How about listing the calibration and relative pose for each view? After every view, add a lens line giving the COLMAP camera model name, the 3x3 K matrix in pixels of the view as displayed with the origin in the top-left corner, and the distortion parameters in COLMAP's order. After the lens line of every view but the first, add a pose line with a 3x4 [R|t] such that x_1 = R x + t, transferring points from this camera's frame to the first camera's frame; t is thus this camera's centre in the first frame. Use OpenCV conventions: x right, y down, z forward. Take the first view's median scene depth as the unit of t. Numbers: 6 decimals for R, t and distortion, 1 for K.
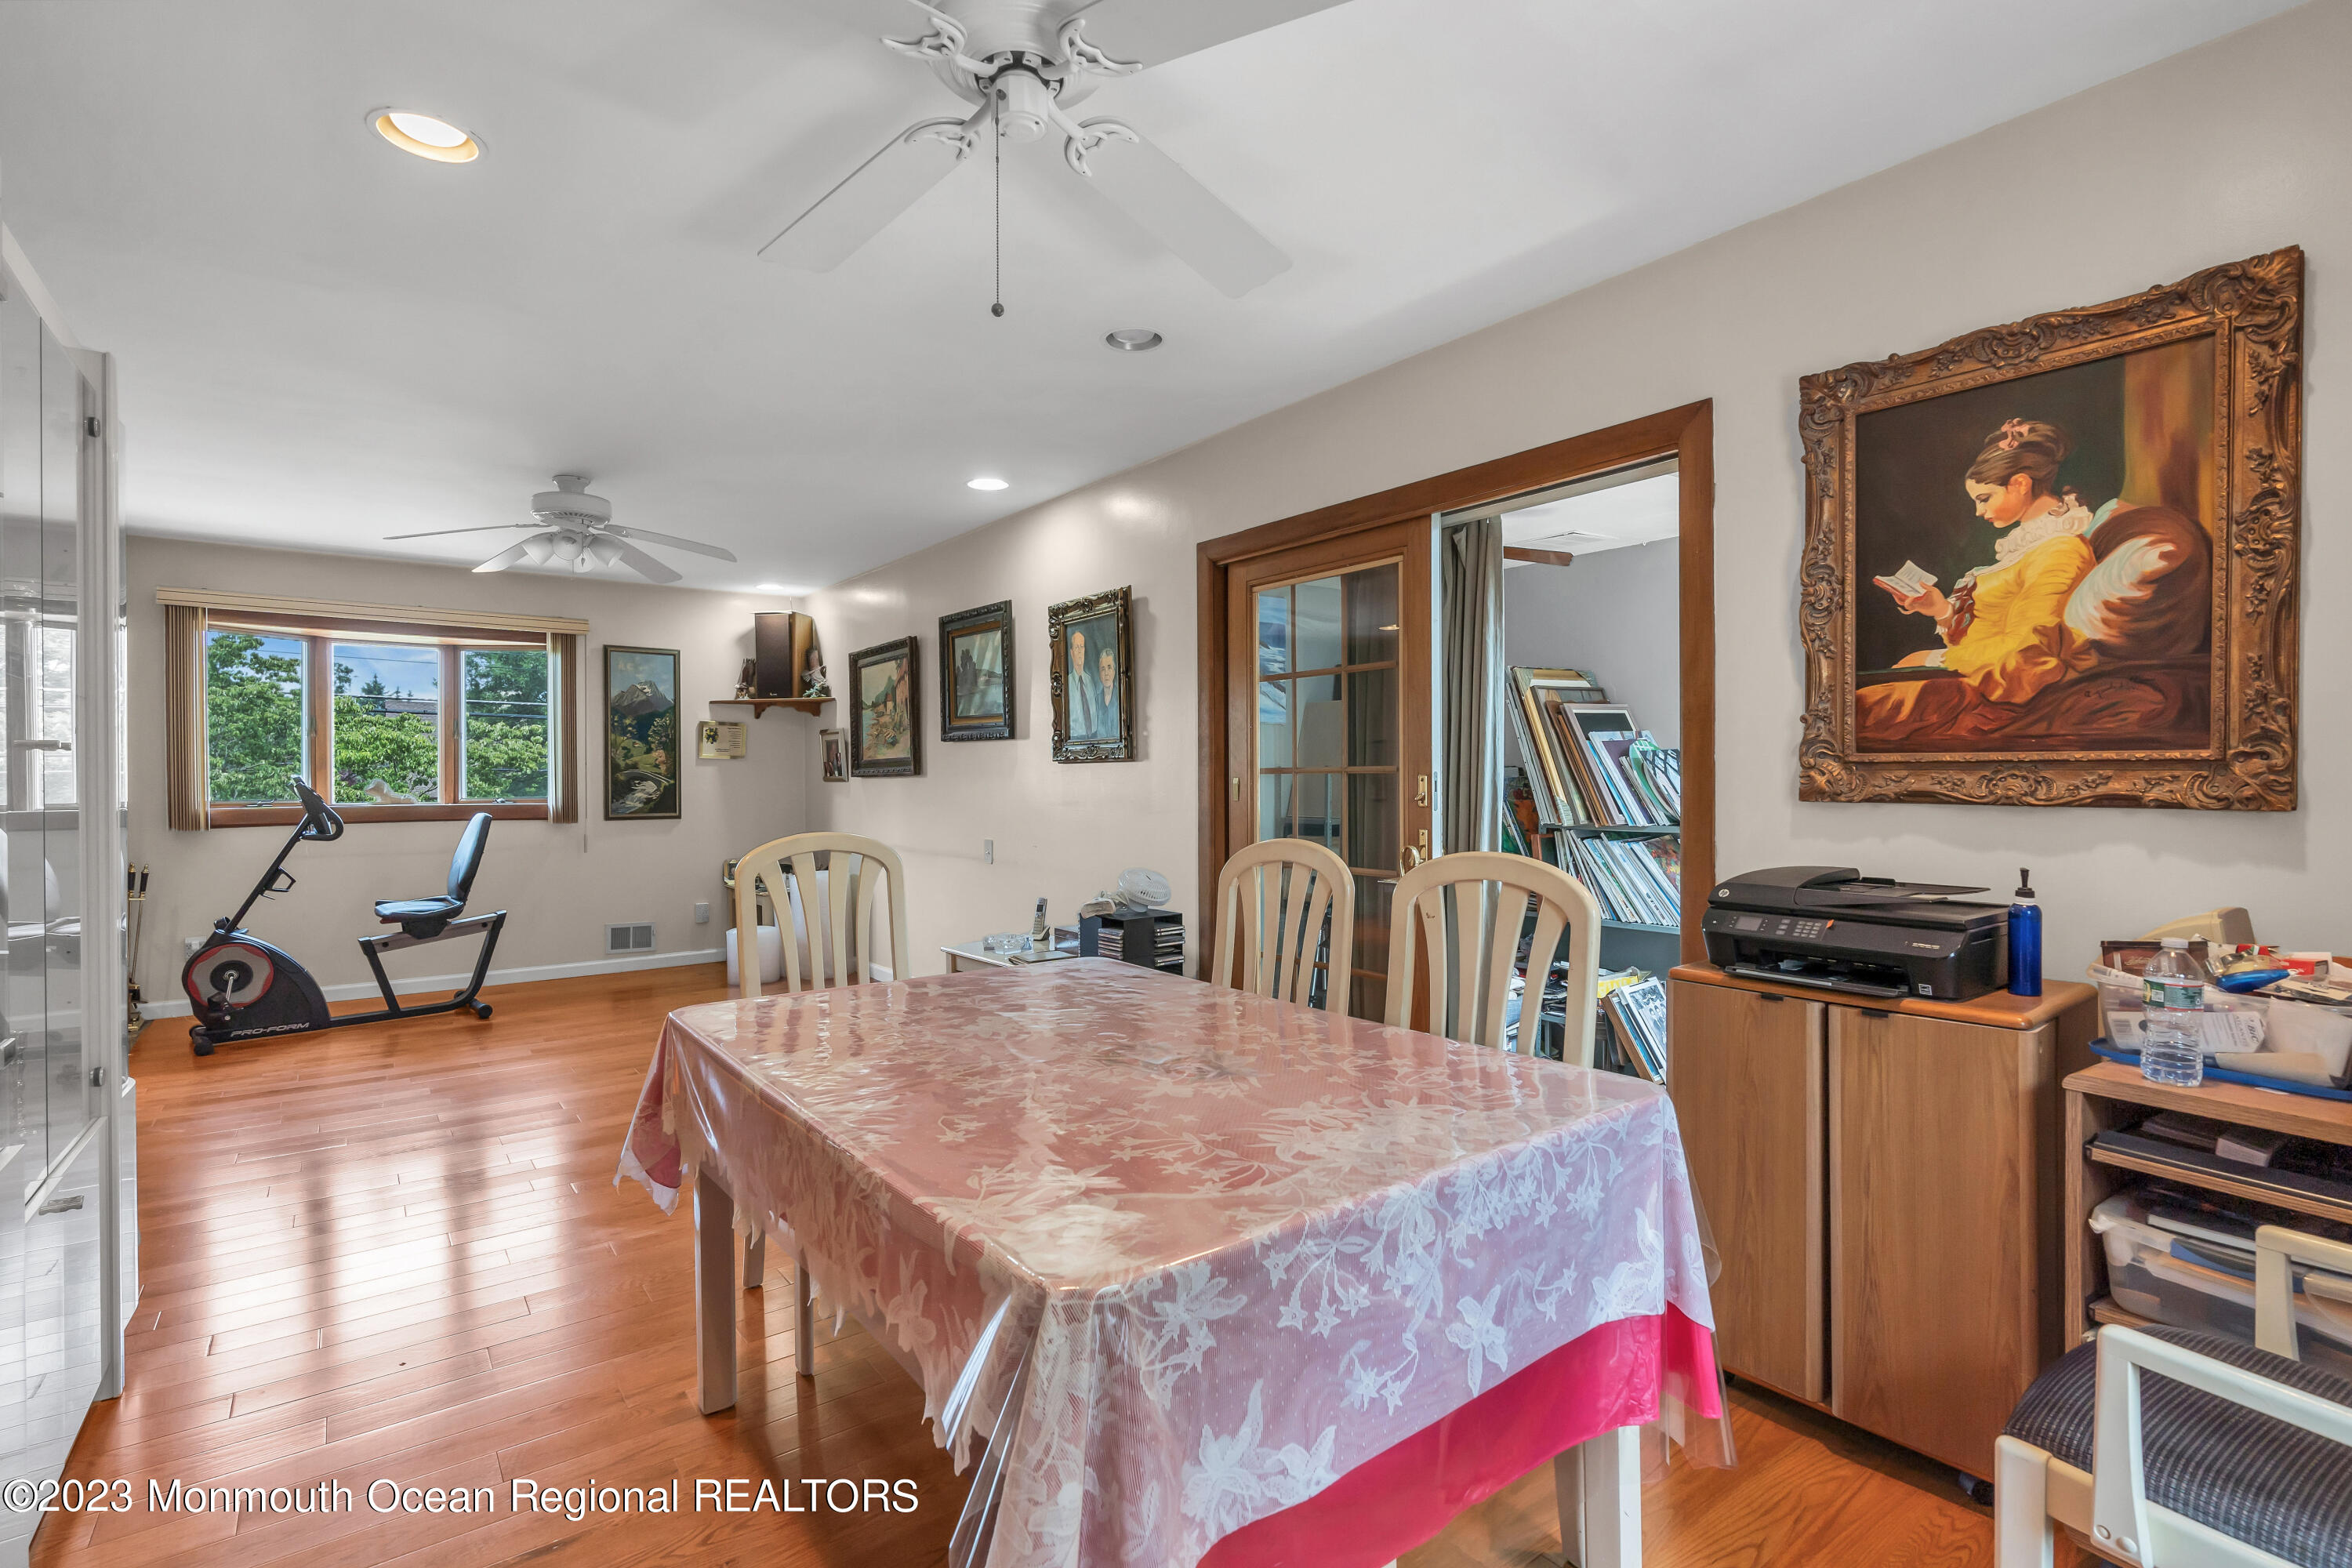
lens RADIAL K [[1059.7, 0, 1172.6], [0, 1059.7, 788.2], [0, 0, 1]] dist [0.000532, -0.000150]
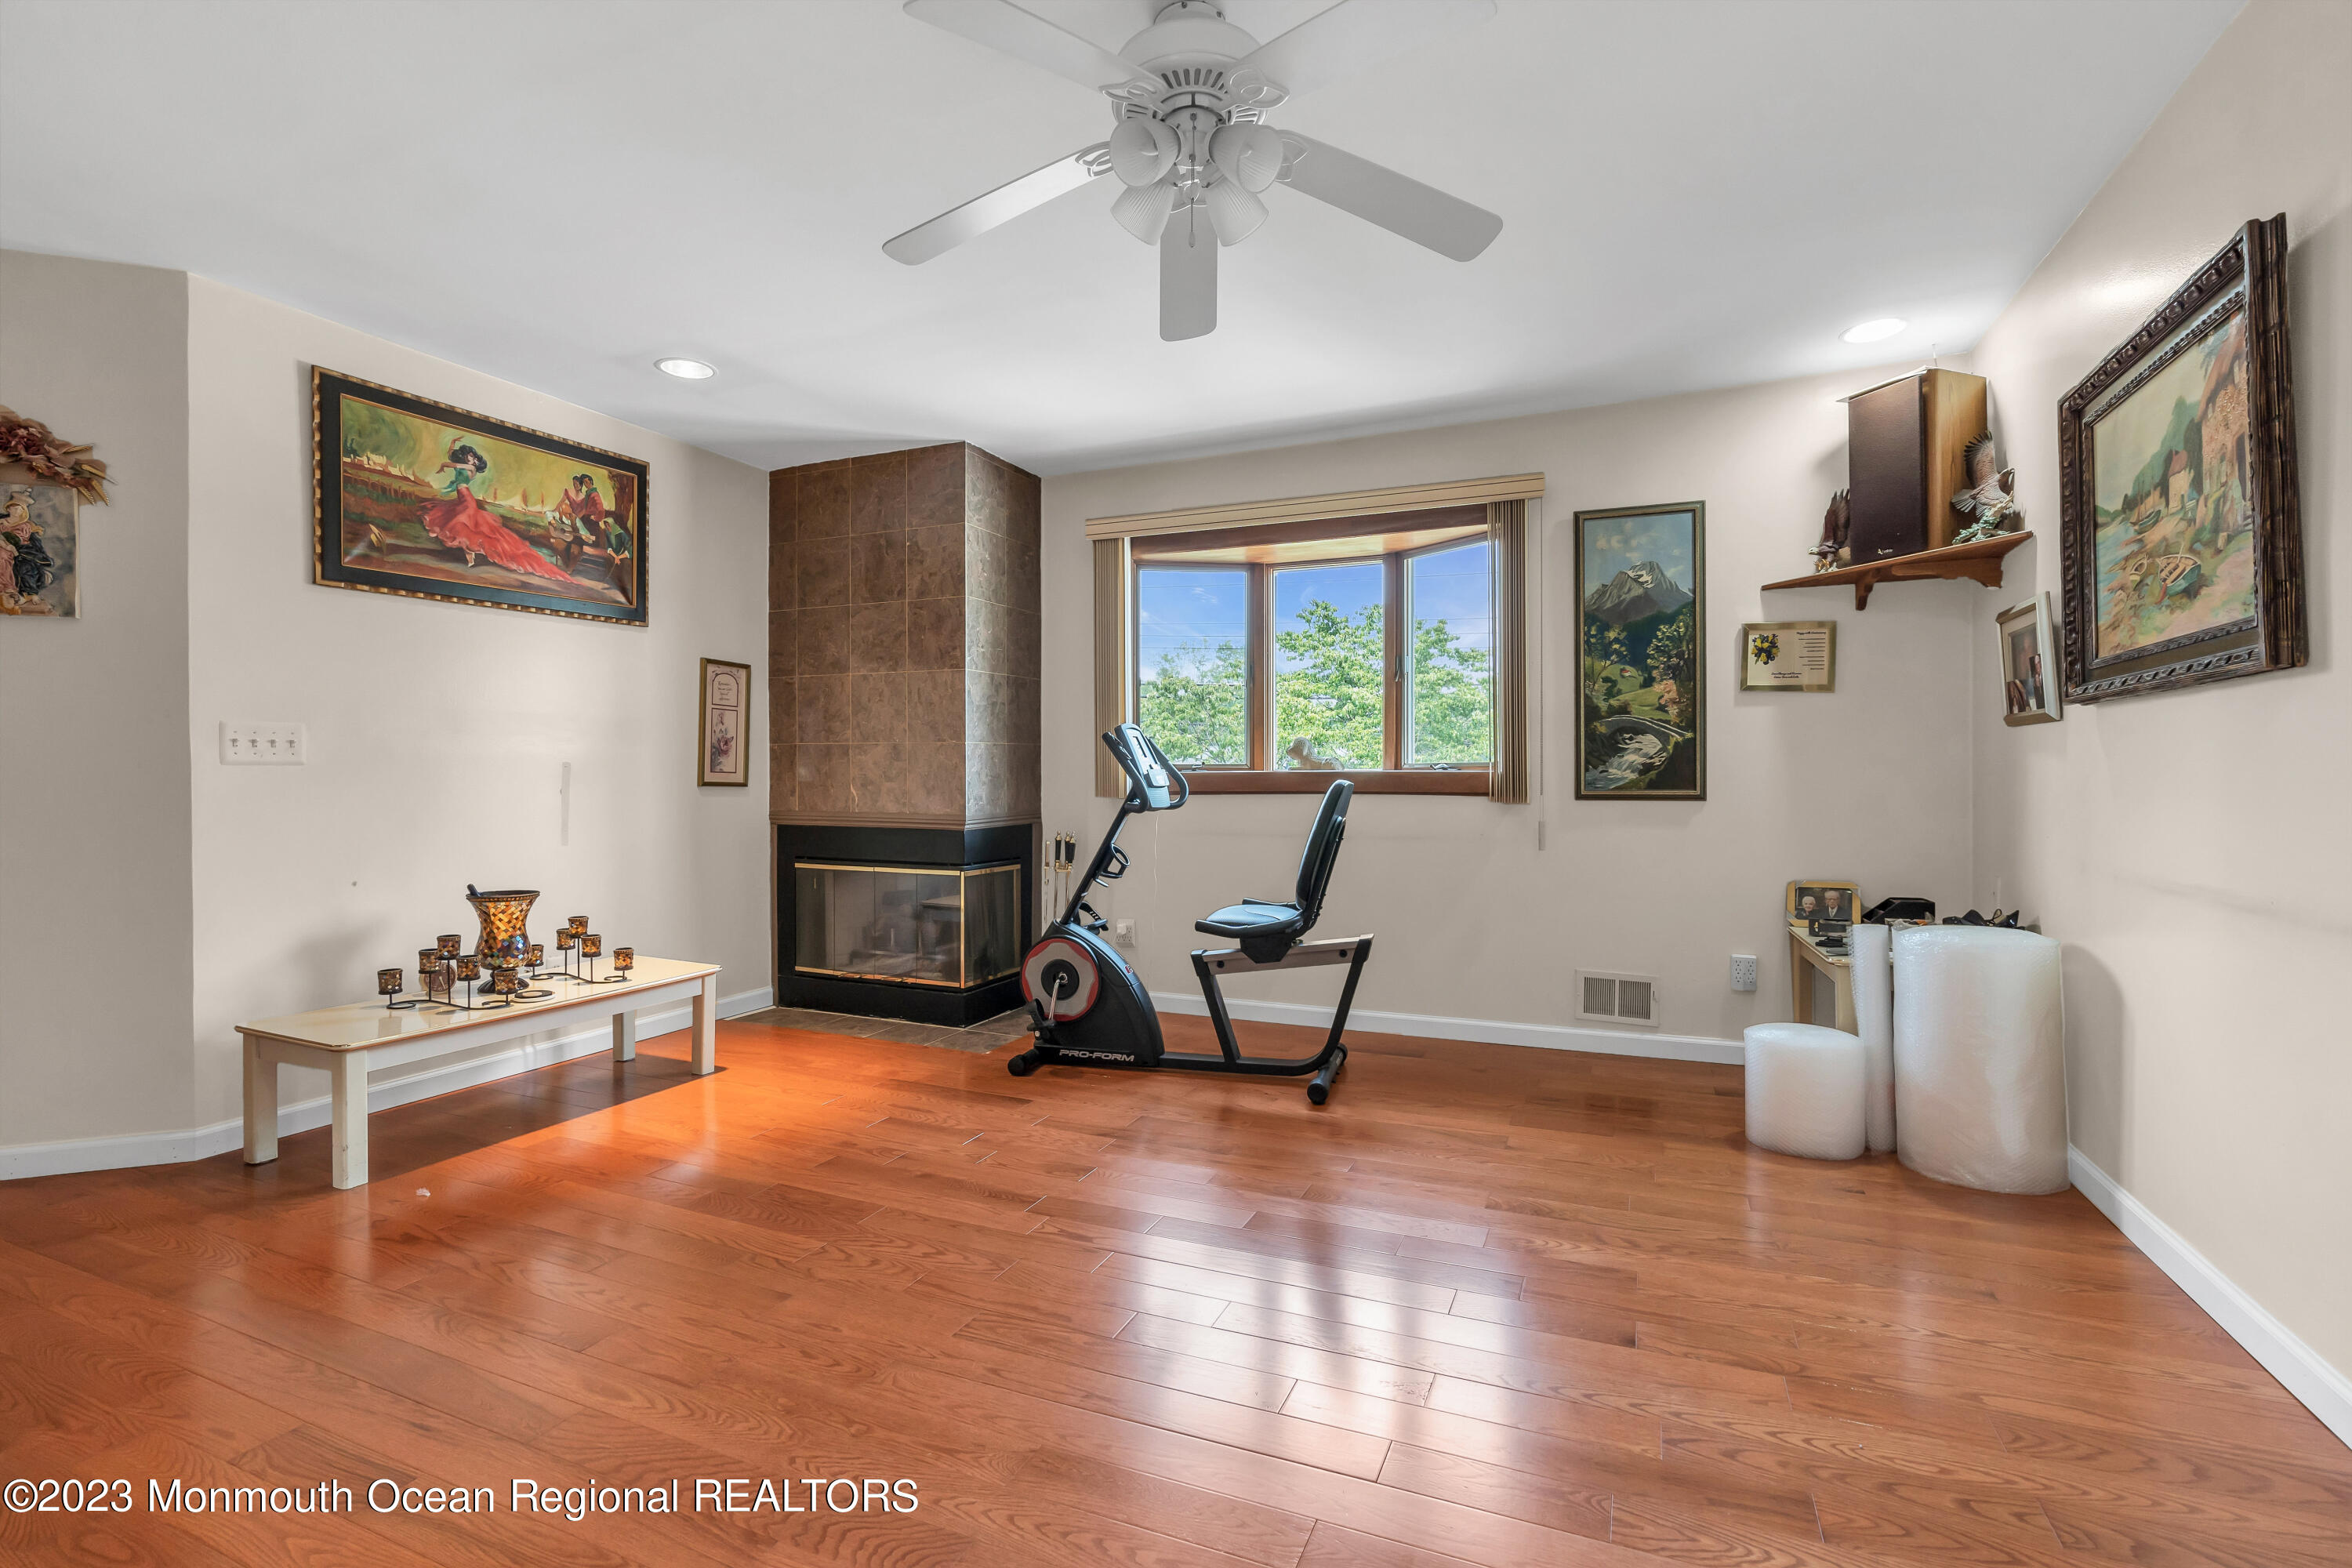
lens RADIAL K [[1059.7, 0, 1170.0], [0, 1059.7, 775.5], [0, 0, 1]] dist [0.000532, -0.000150]
pose [[0.482196, 0.004166, -0.876054, -0.110917], [-0.003992, 0.999989, 0.002558, 0.015800], [0.876054, 0.002264, 0.482207, 0.493985]]
